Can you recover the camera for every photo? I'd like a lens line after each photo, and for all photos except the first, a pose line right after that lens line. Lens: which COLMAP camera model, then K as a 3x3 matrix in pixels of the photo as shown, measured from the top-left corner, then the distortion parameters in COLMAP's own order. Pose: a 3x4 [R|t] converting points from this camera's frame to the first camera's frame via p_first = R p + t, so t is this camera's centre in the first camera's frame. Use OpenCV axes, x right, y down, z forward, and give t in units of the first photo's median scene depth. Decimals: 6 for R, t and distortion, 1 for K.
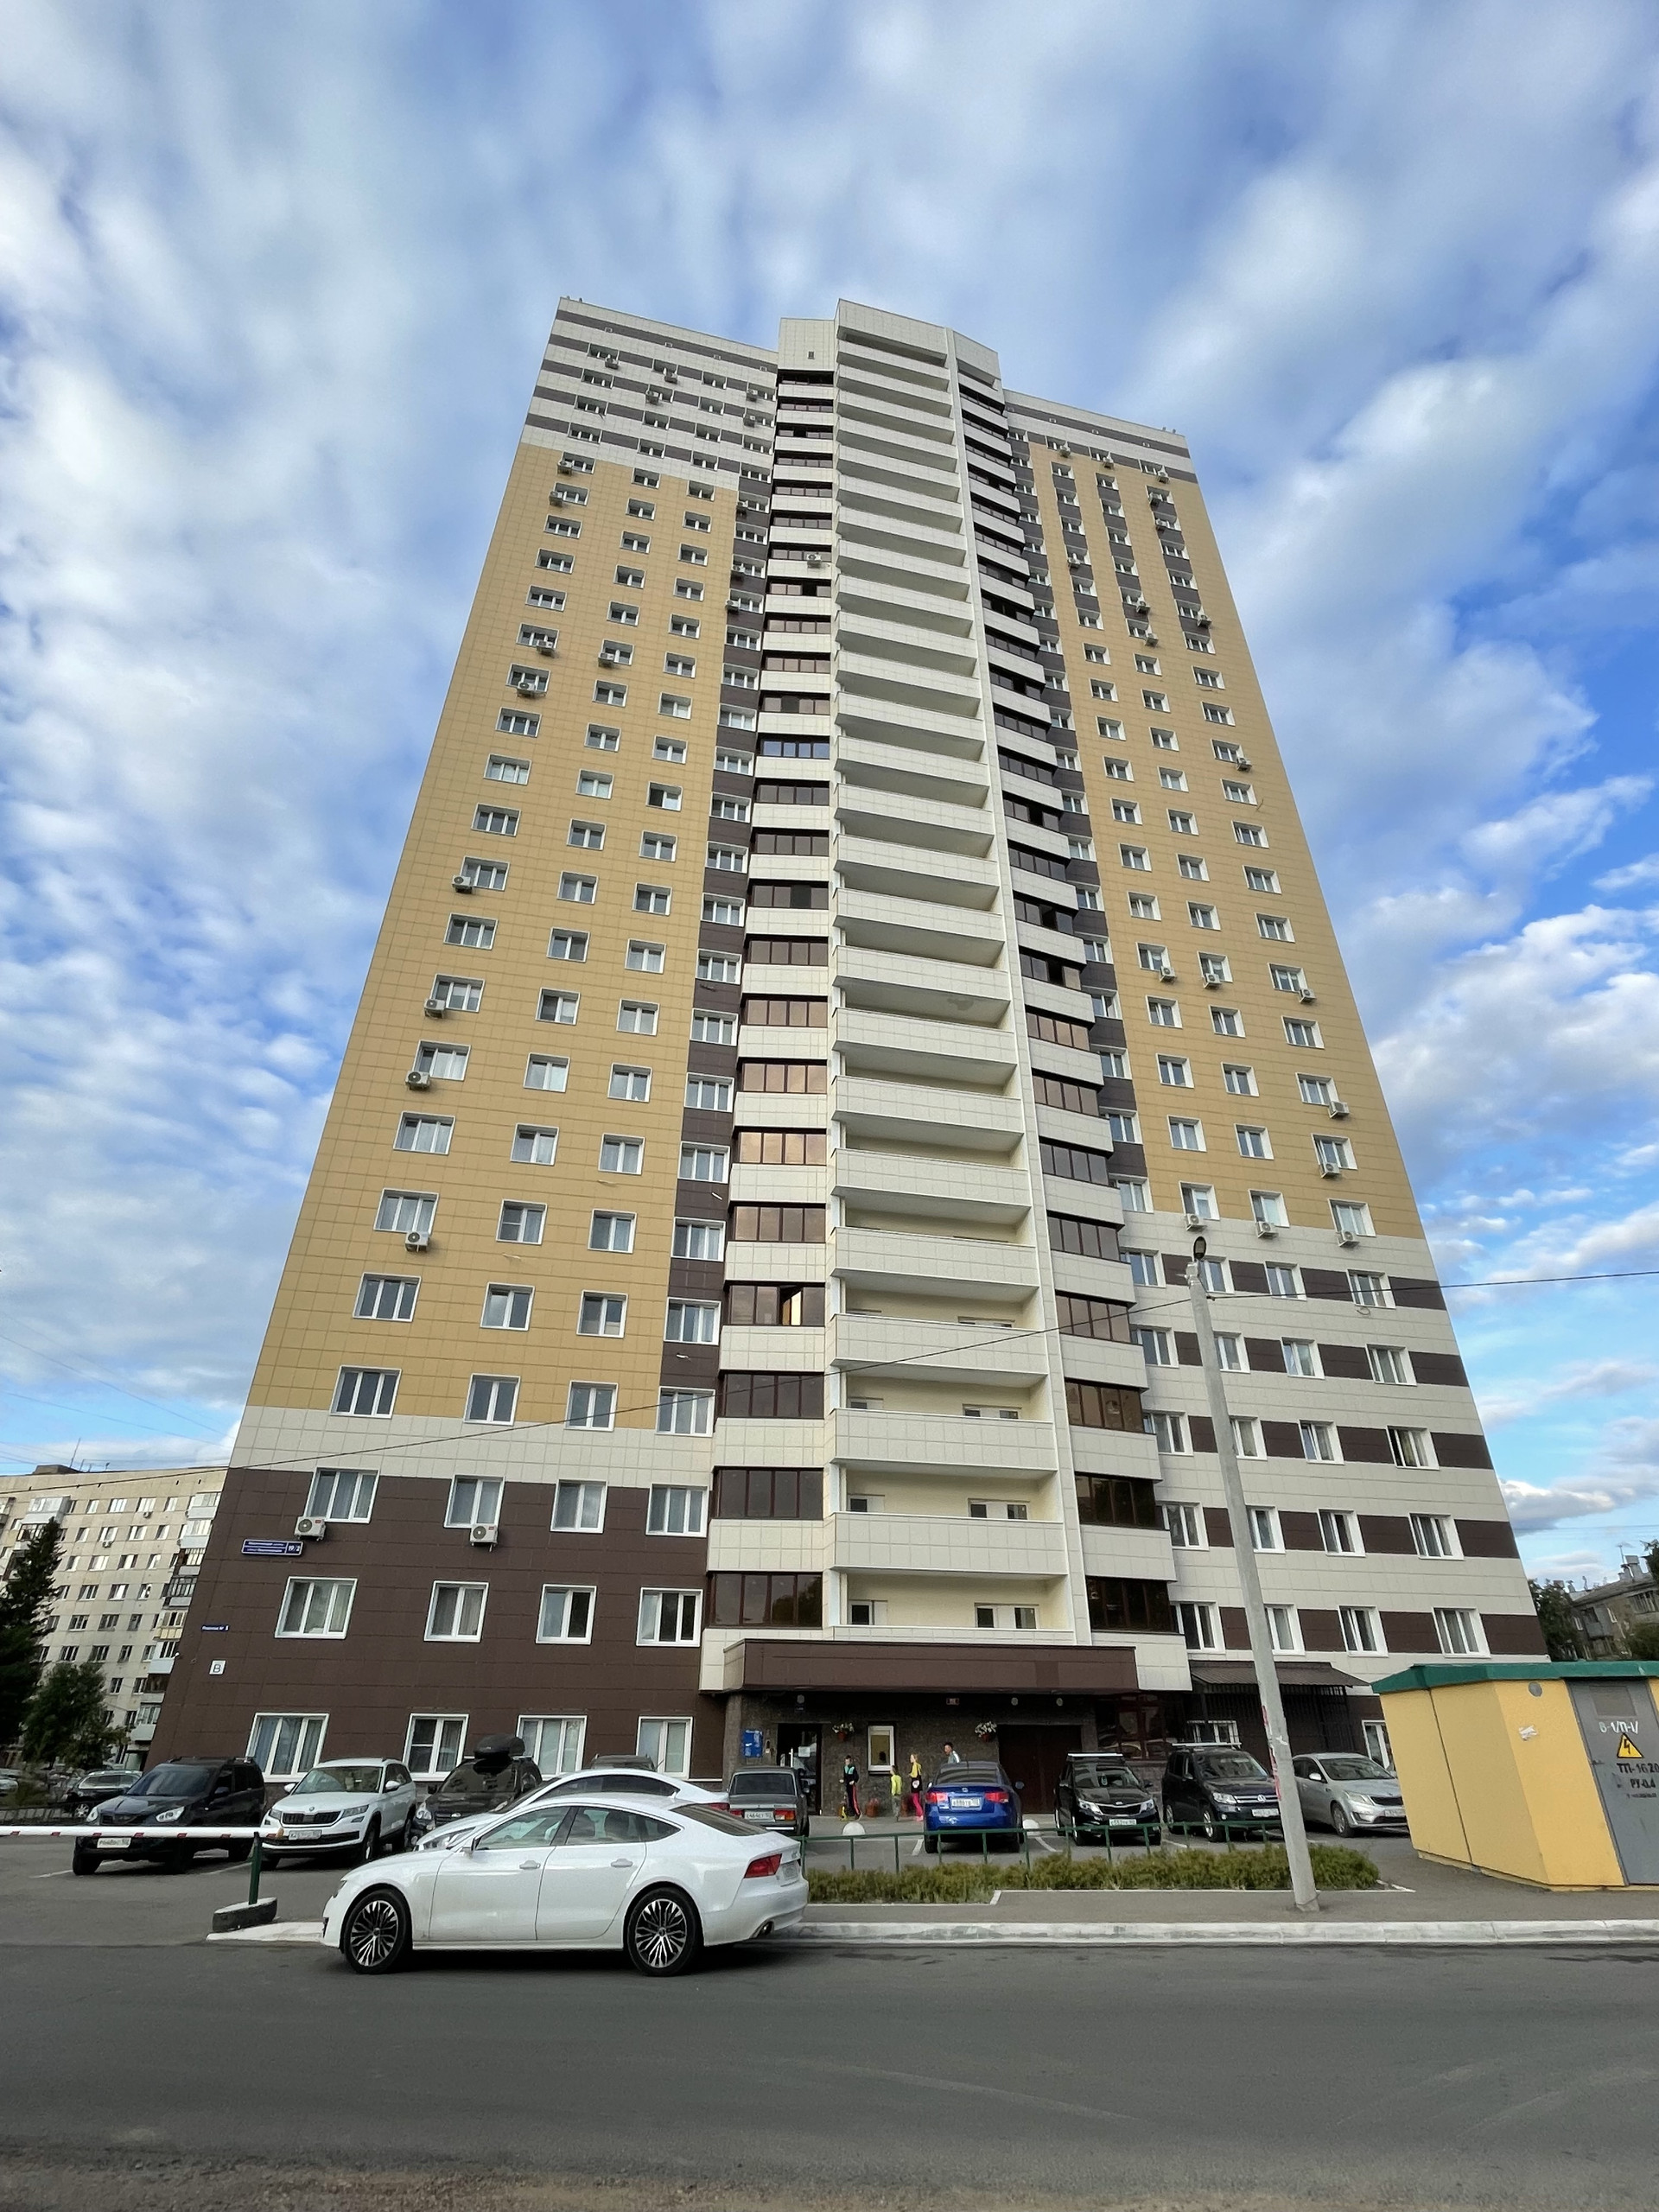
lens RADIAL K [[1080.8, 0, 837.7], [0, 1080.8, 1099.8], [0, 0, 1]] dist [-0.004089, -0.000285]
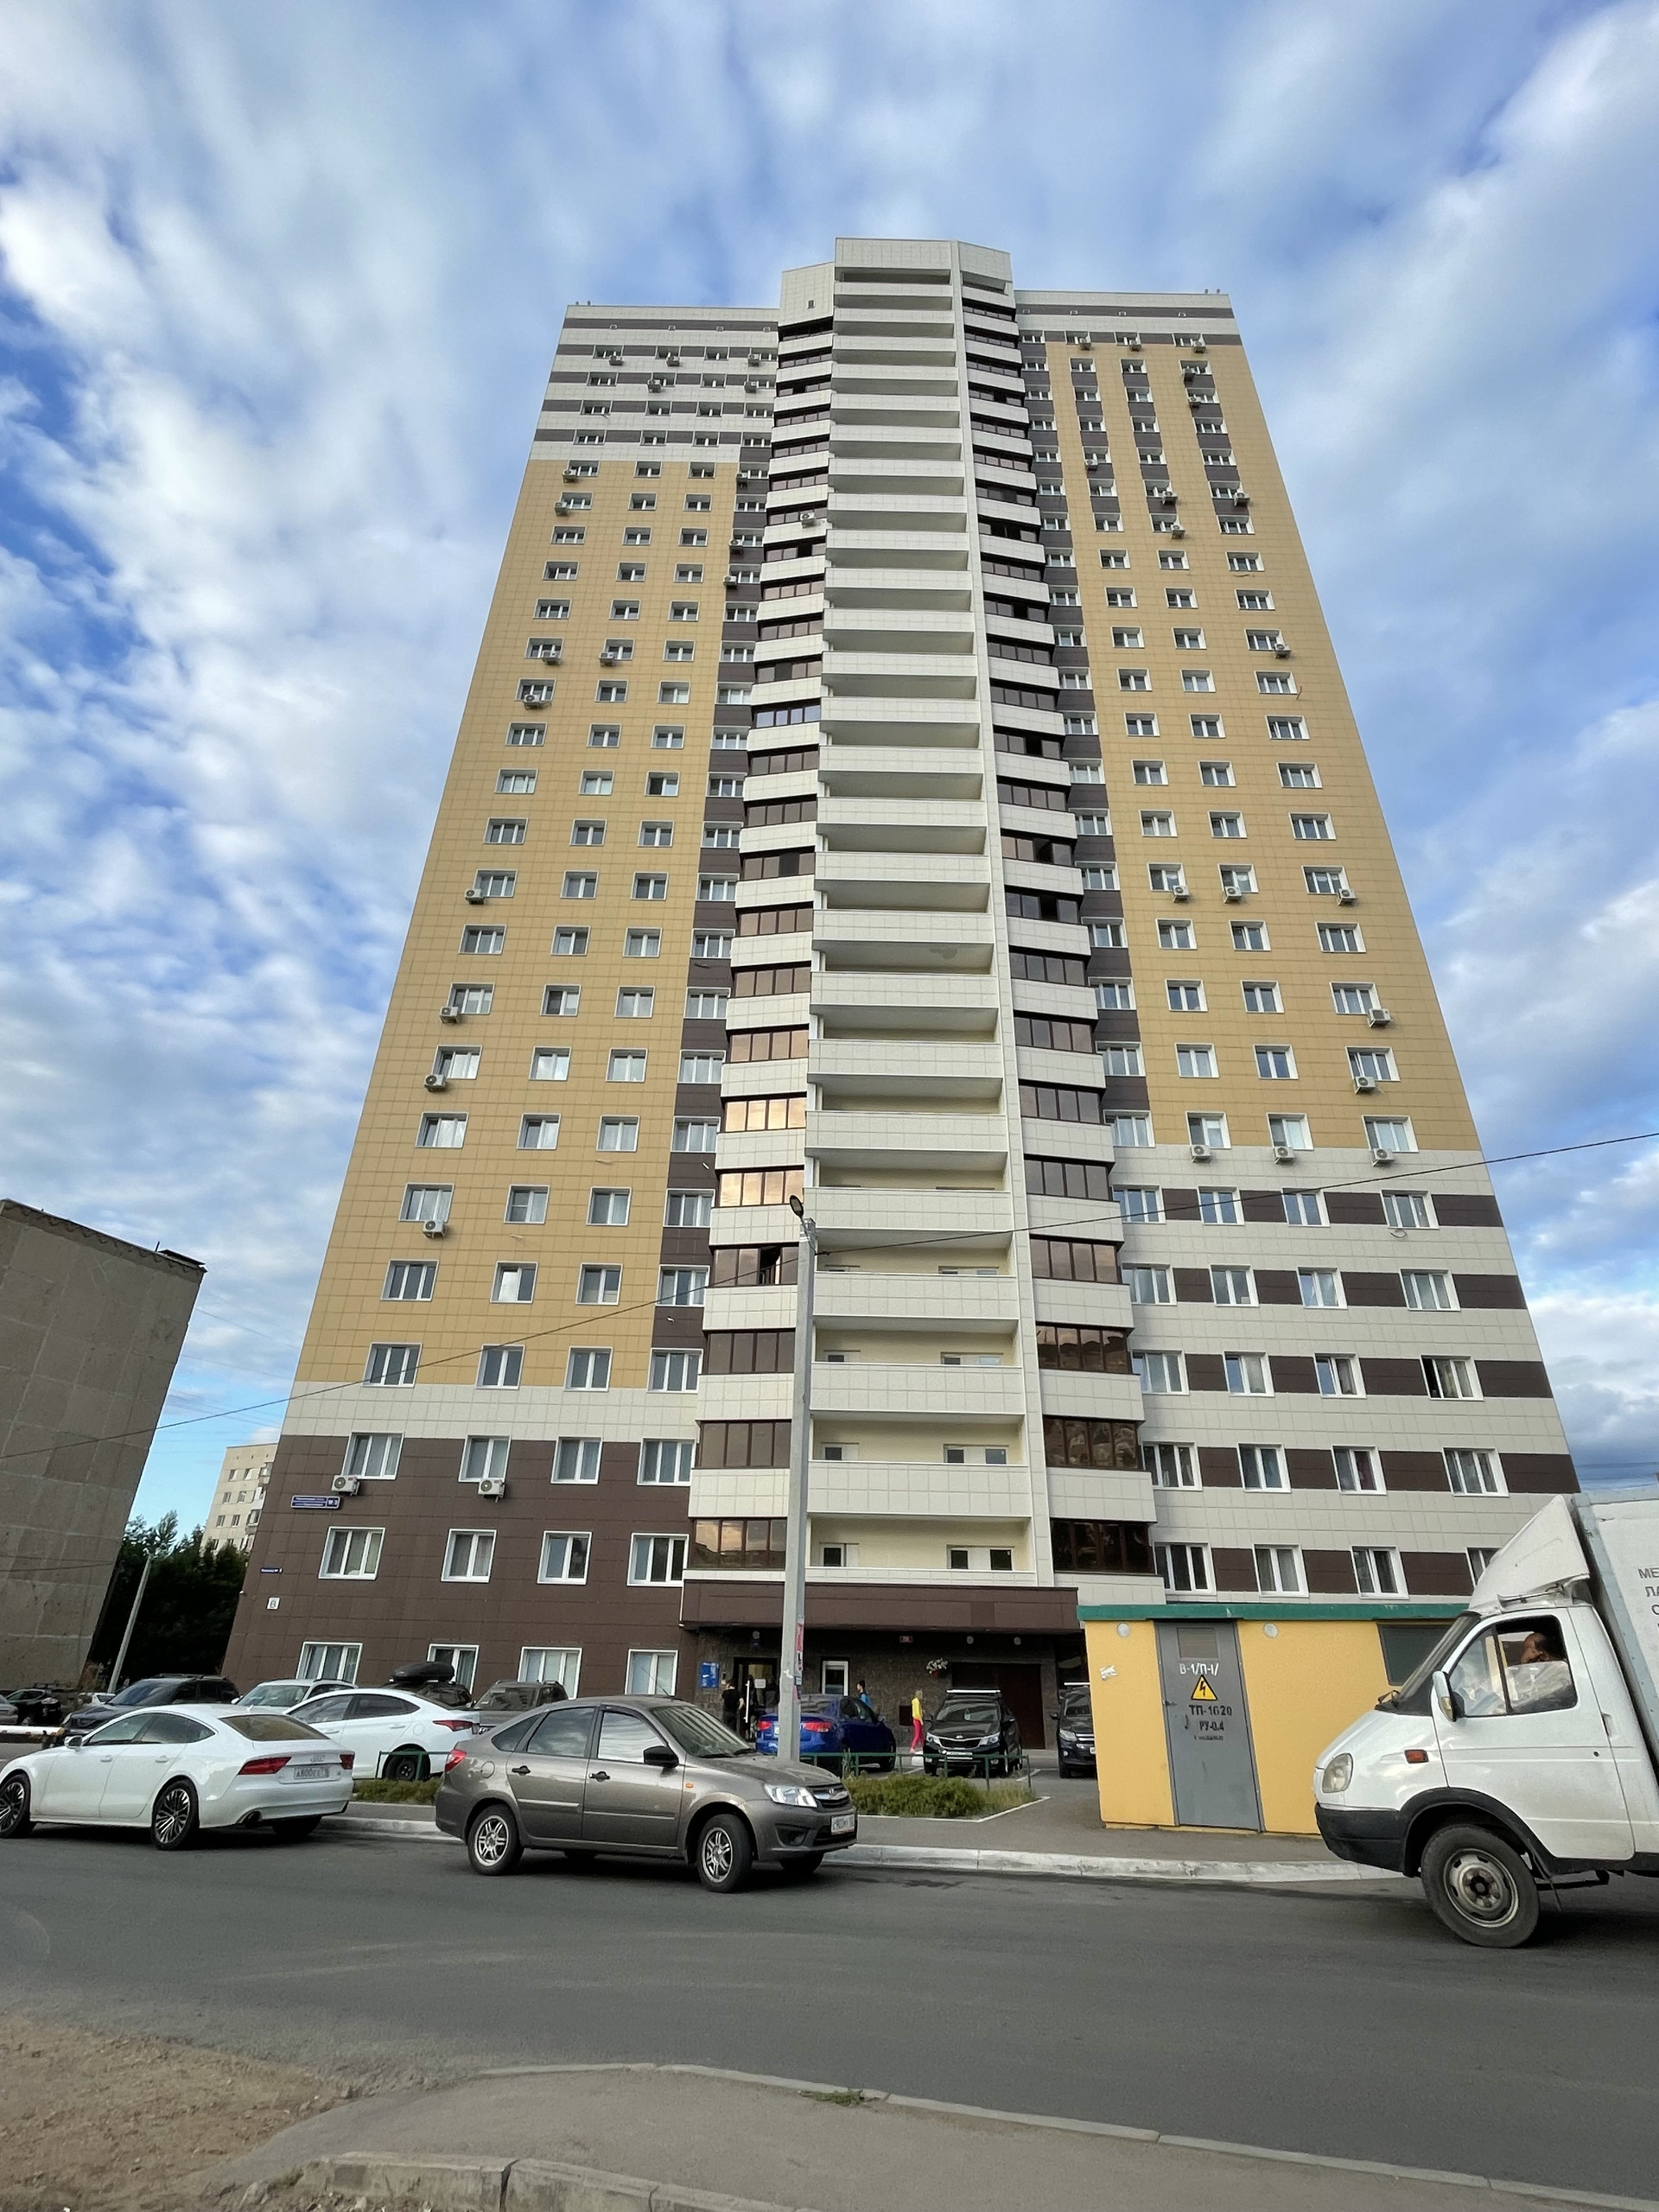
lens RADIAL K [[1080.8, 0, 833.1], [0, 1080.8, 1099.3], [0, 0, 1]] dist [-0.004089, -0.000285]
pose [[0.975053, -0.089638, -0.203069, 0.222023], [0.098386, 0.994588, 0.033382, 0.002124], [0.198978, -0.052528, 0.978595, 0.002702]]
